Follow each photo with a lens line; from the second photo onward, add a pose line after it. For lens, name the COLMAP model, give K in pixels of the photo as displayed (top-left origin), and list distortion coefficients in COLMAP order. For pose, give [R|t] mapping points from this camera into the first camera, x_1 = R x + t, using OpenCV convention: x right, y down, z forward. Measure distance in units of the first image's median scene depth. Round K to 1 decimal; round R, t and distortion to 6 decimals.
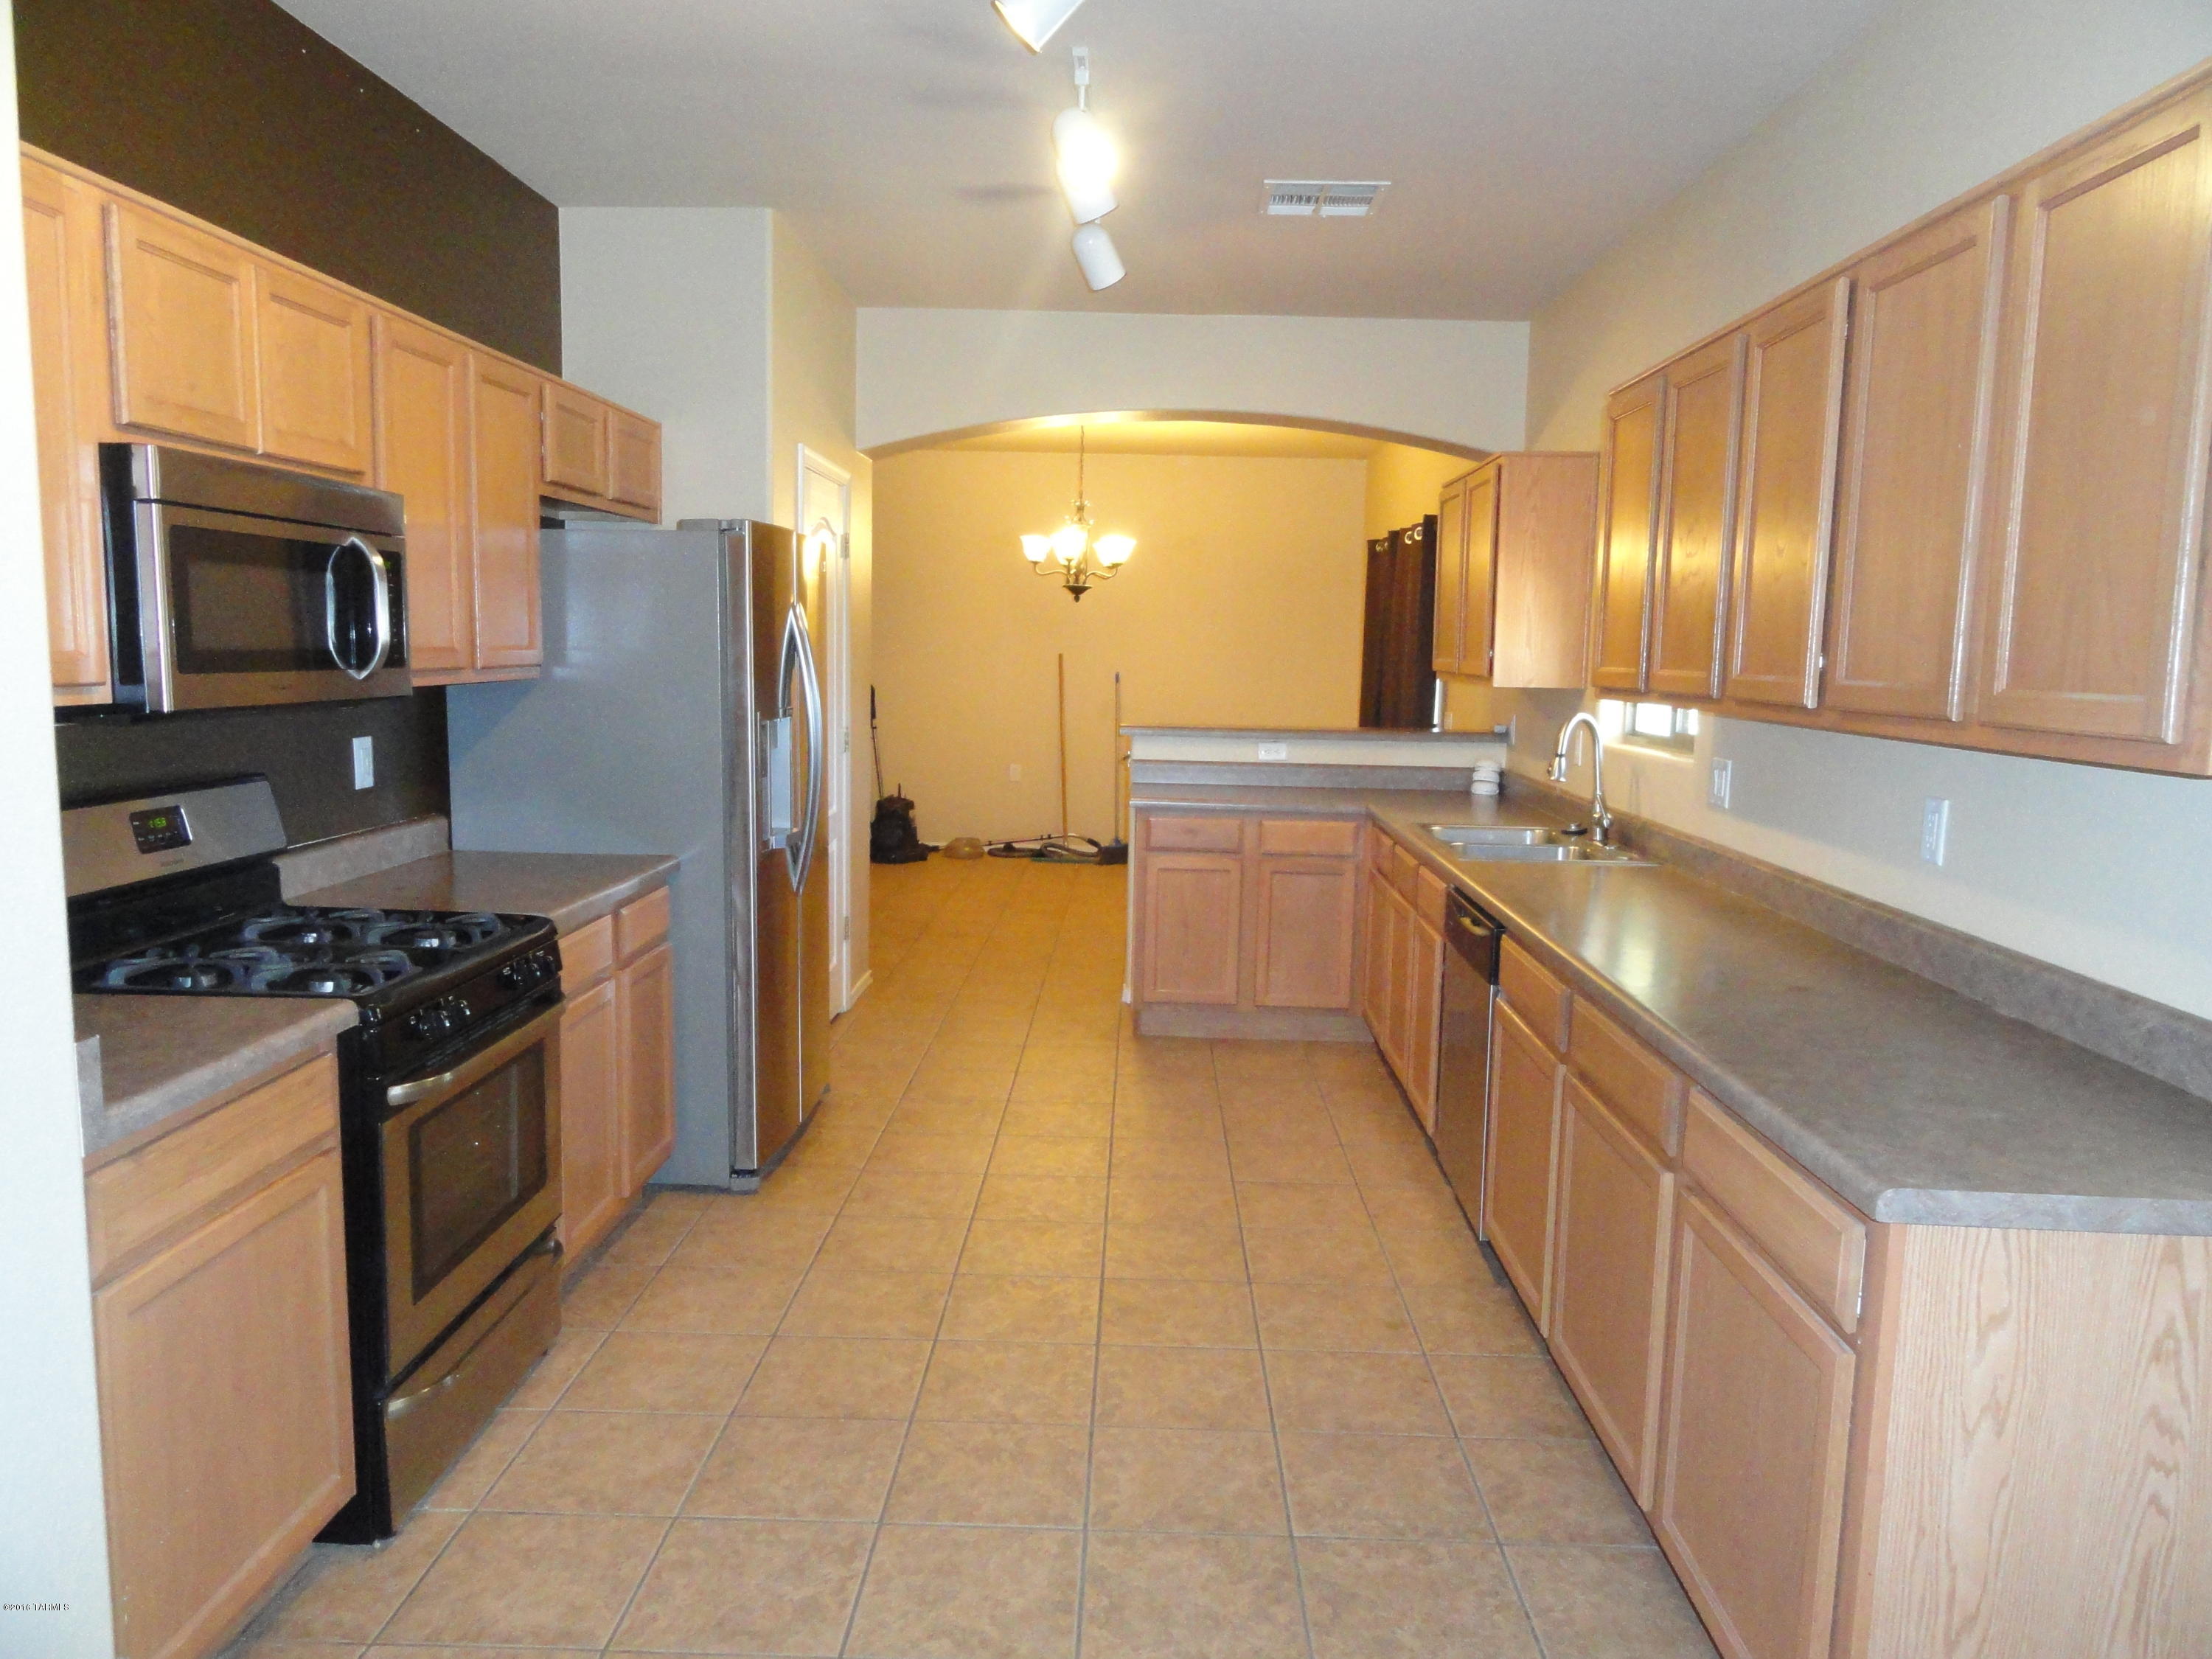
lens RADIAL K [[1533.2, 0, 1106.6], [0, 1533.2, 829.5], [0, 0, 1]] dist [-0.007161, 0.005592]
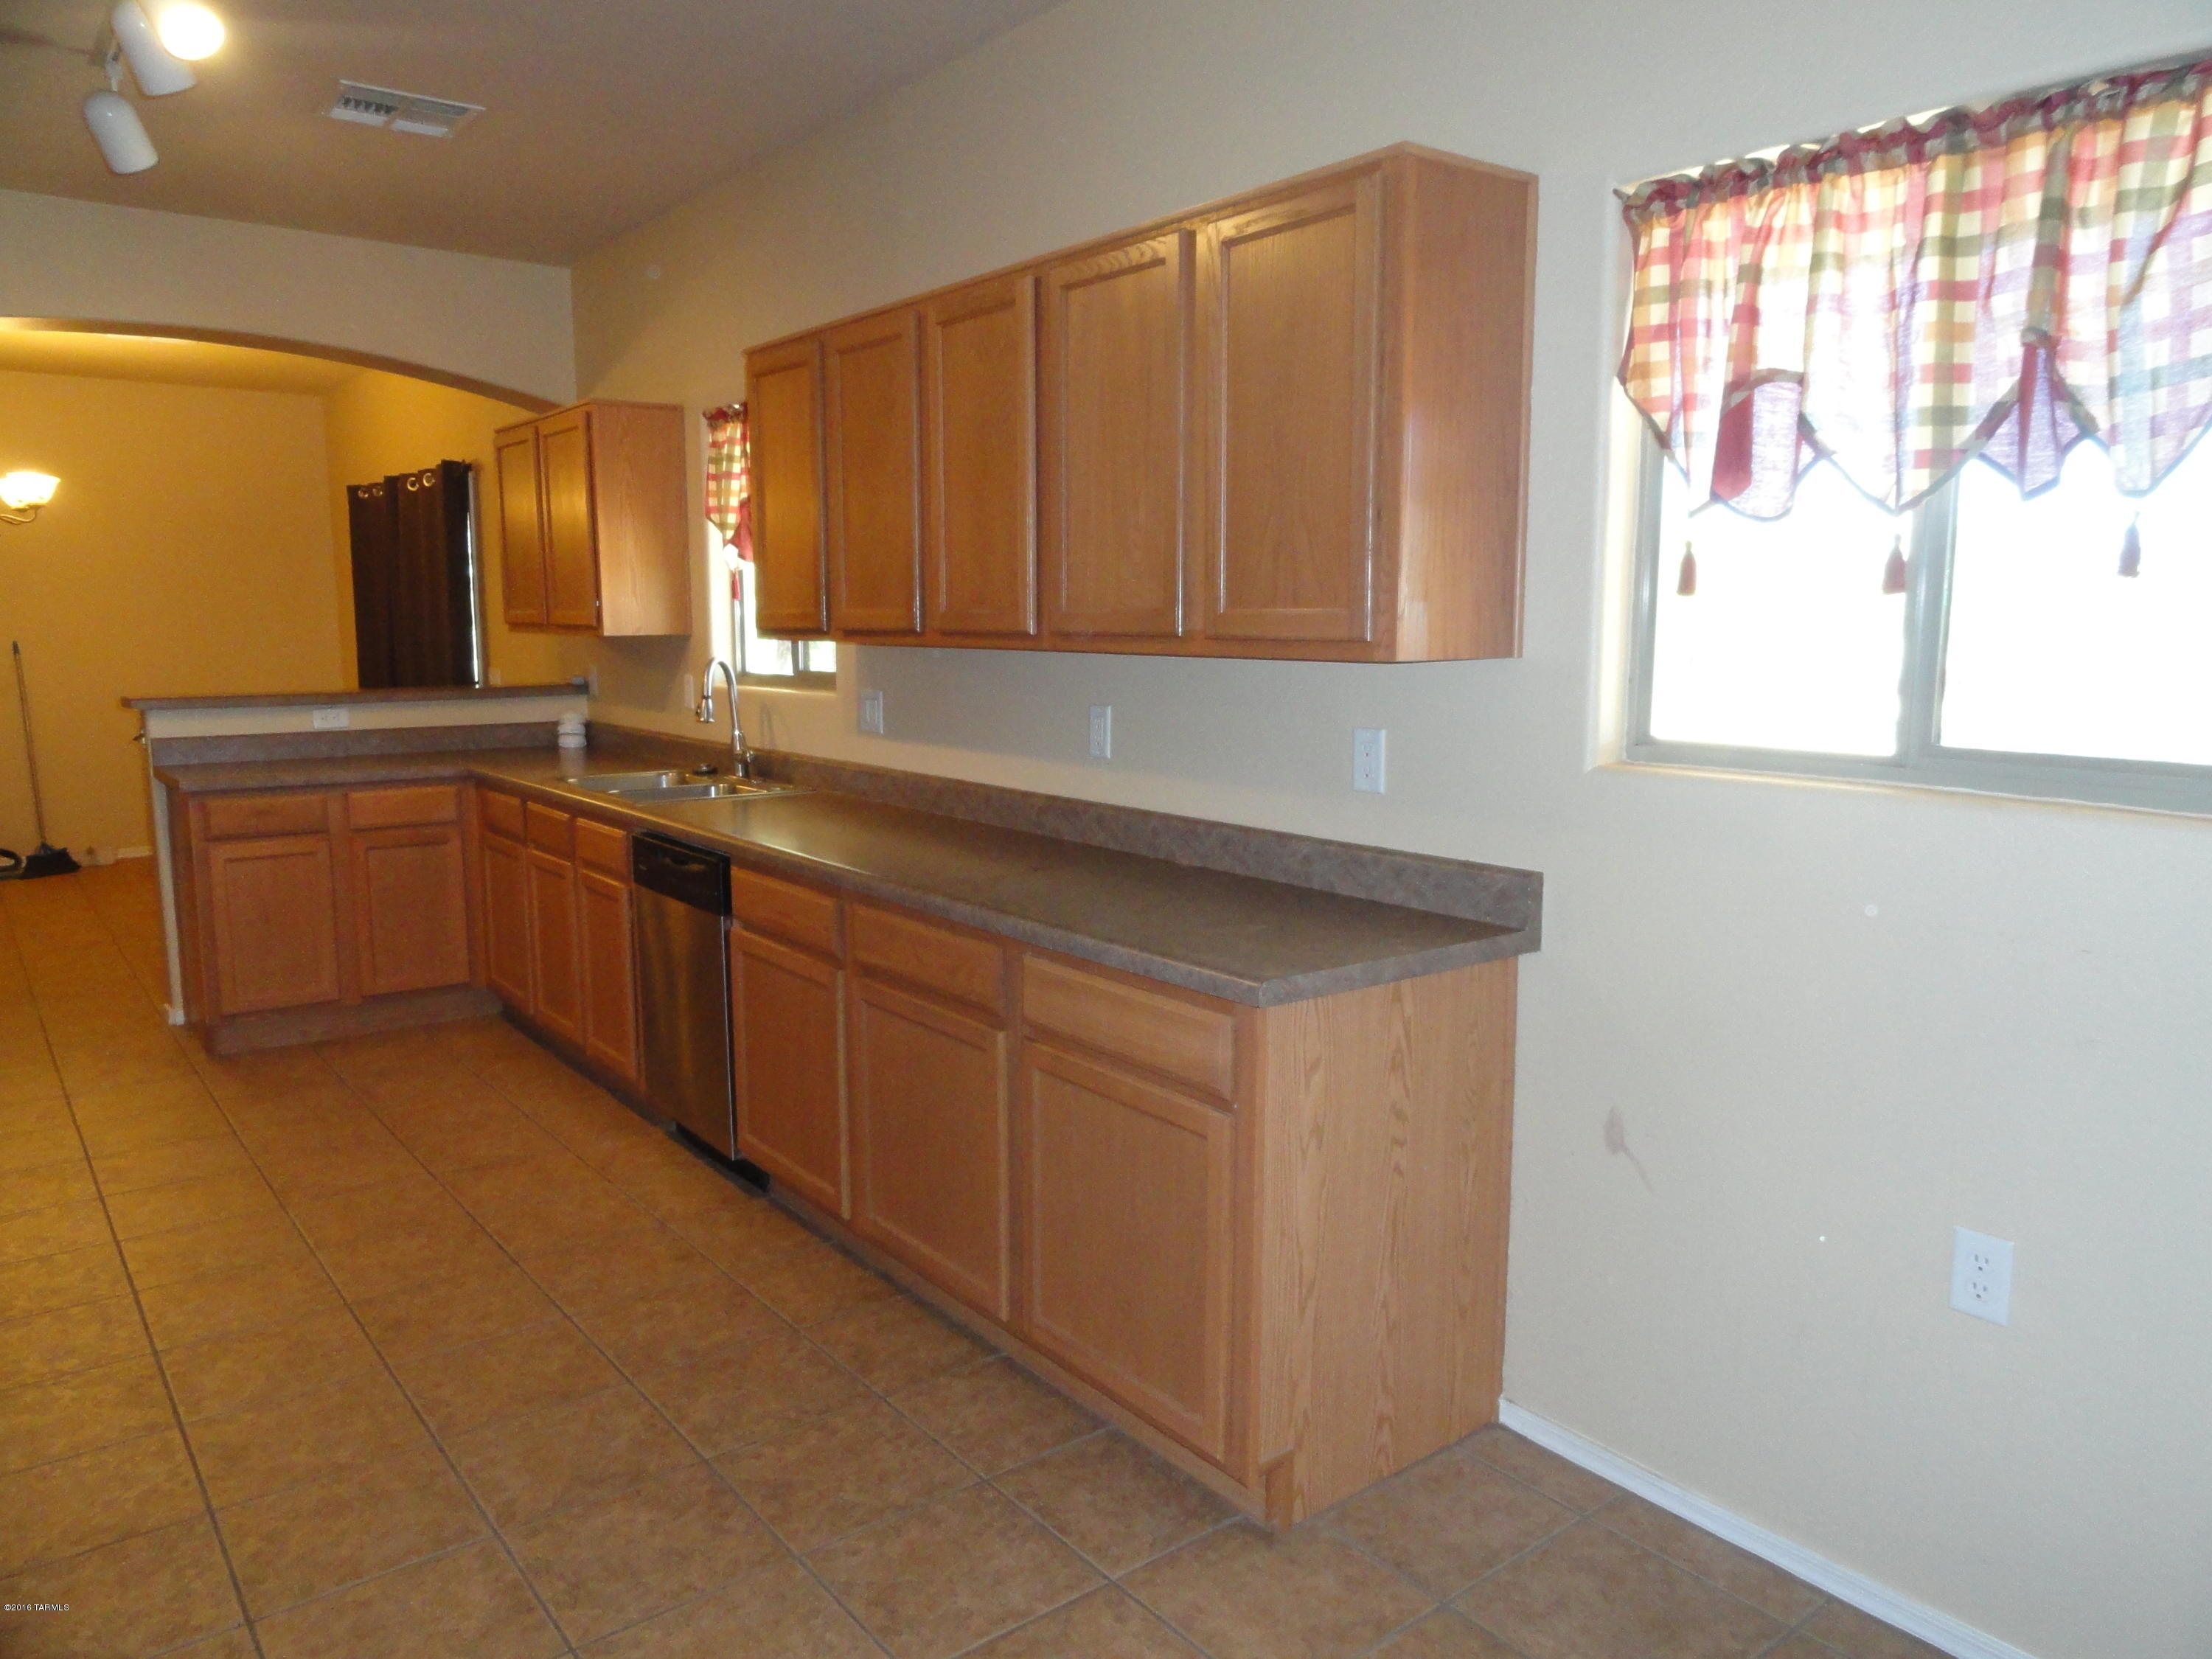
lens RADIAL K [[1533.2, 0, 1114.4], [0, 1533.2, 828.7], [0, 0, 1]] dist [-0.007161, 0.005592]
pose [[0.771609, -0.110274, 0.626466, -0.199434], [0.093200, 0.993829, 0.060147, 0.004815], [-0.629232, 0.011977, 0.777125, 0.020507]]
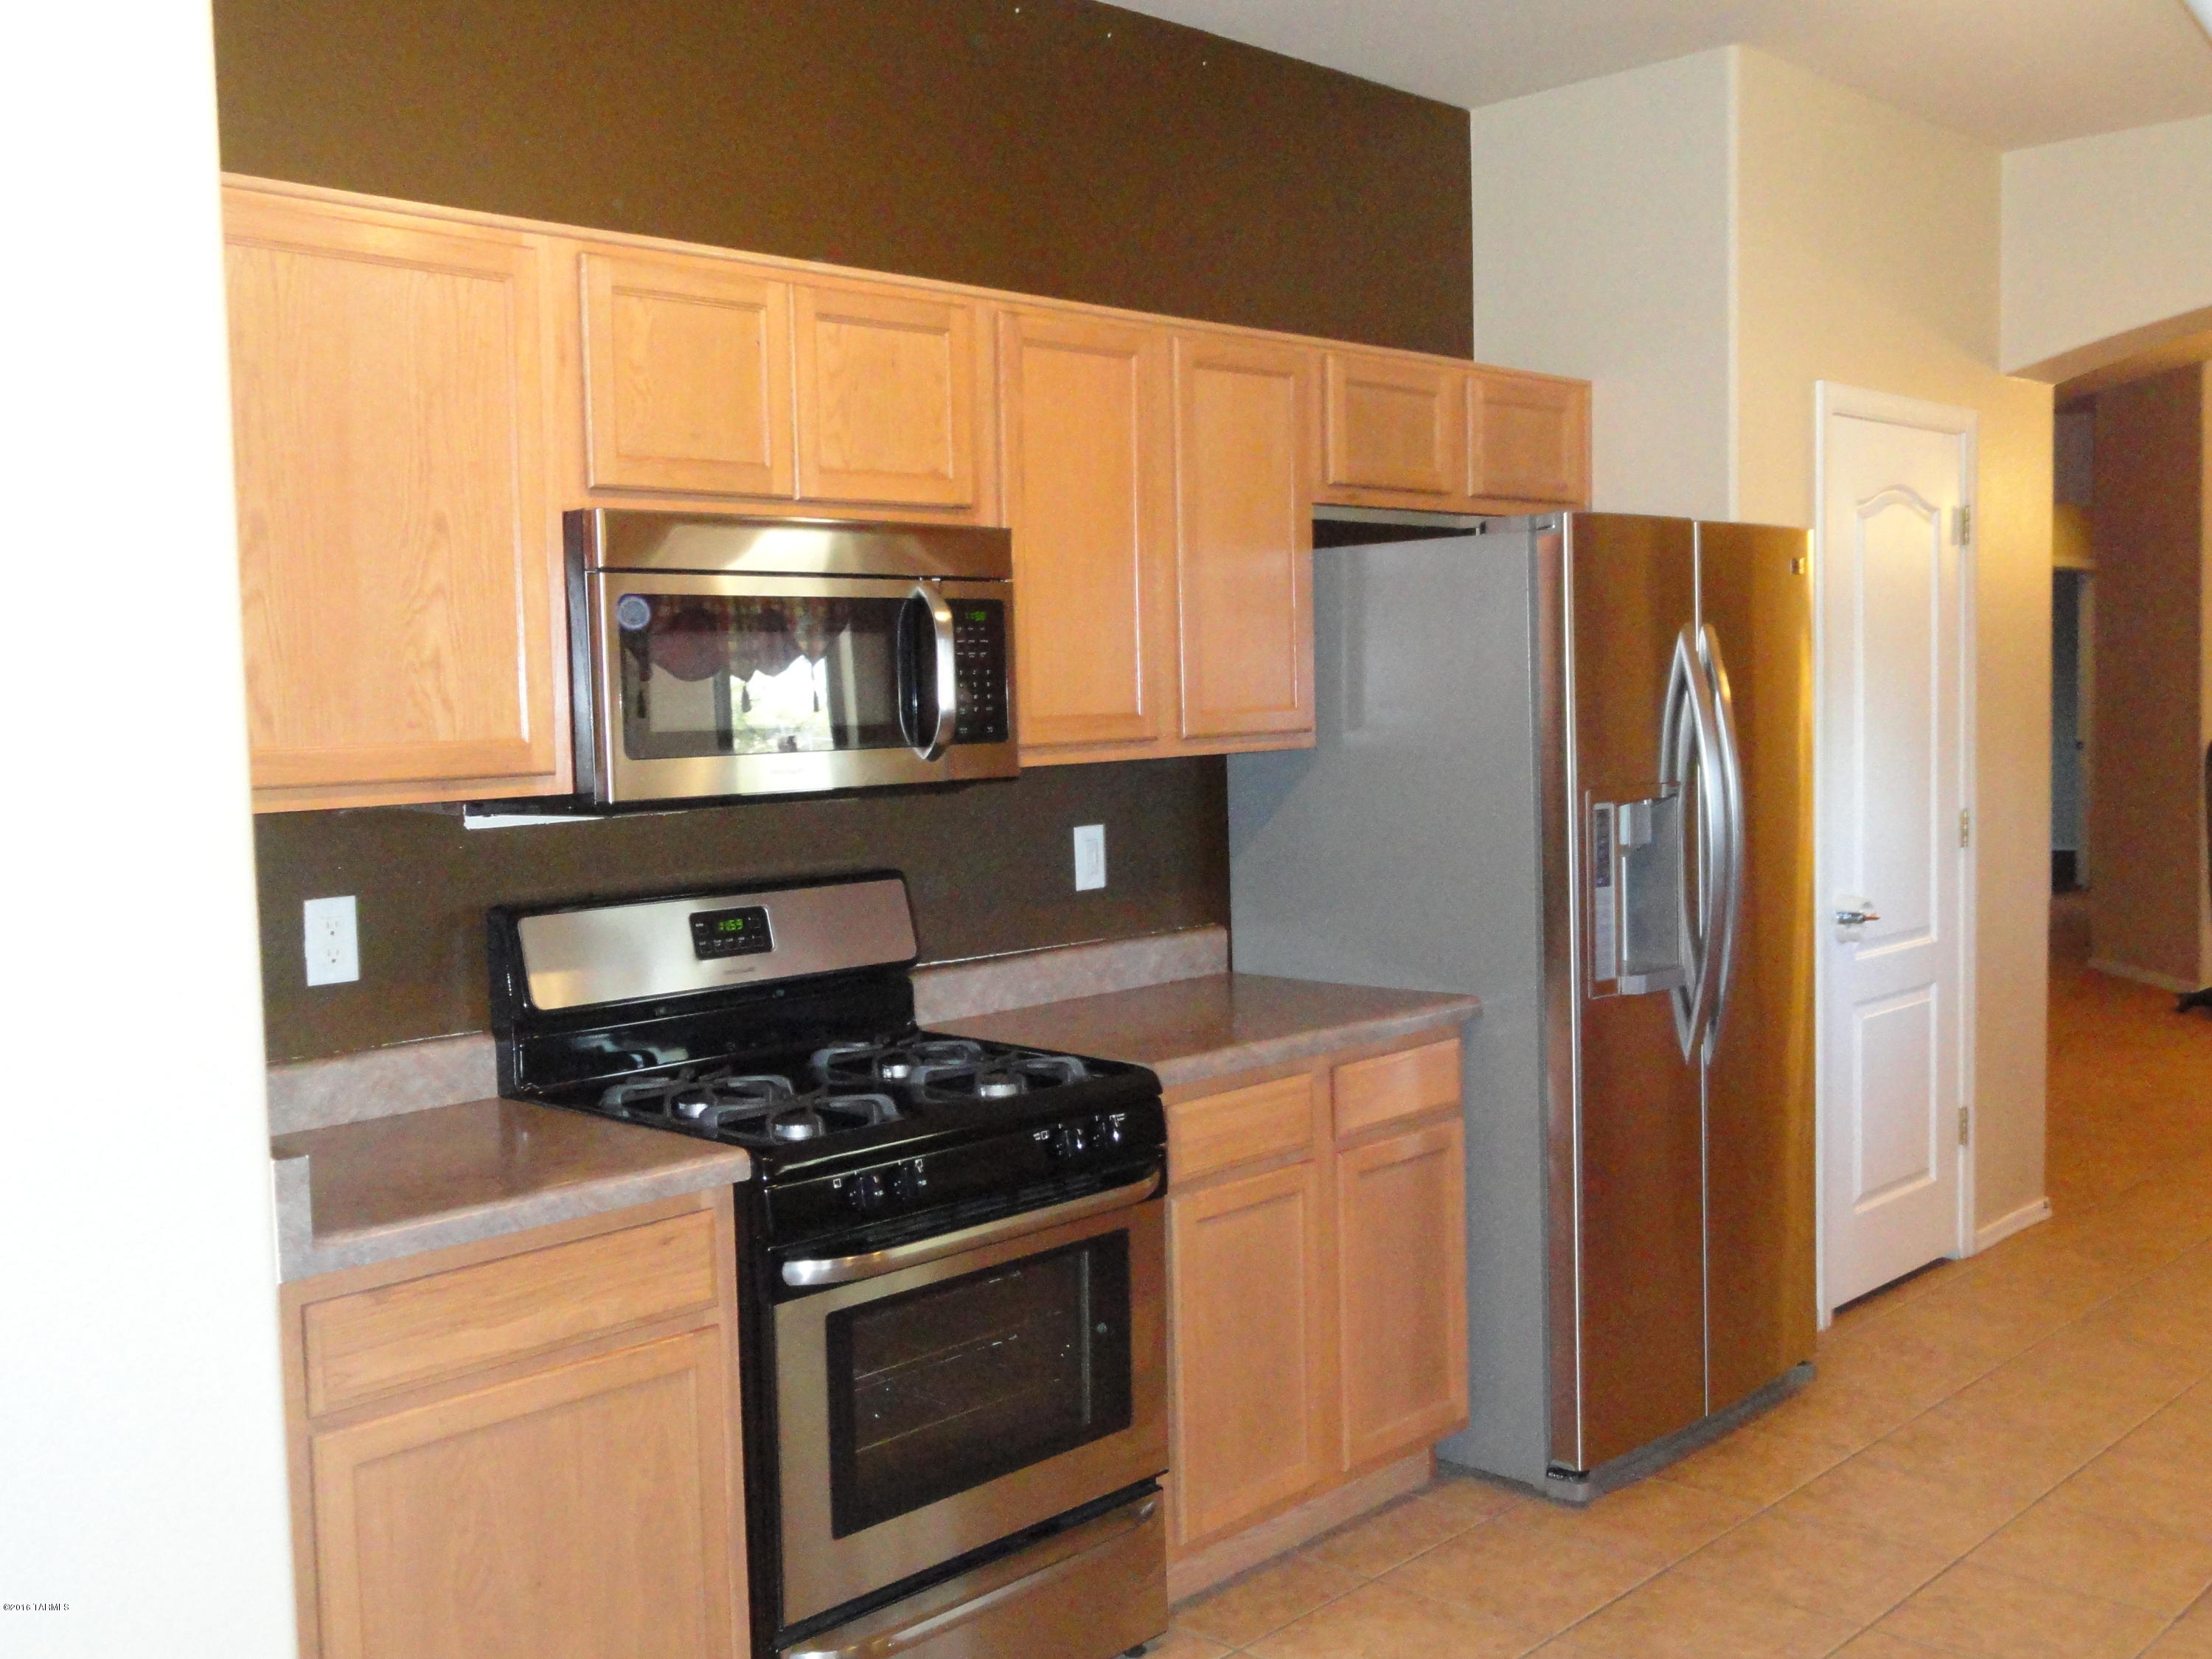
lens RADIAL K [[2164.0, 0, 1106.1], [0, 2164.0, 830.7], [0, 0, 1]] dist [-0.019337, 0.000000]
pose [[0.738179, 0.008115, -0.674557, 0.294671], [-0.042673, 0.998487, -0.034686, -0.019306], [0.673254, 0.054390, 0.737408, 0.174081]]
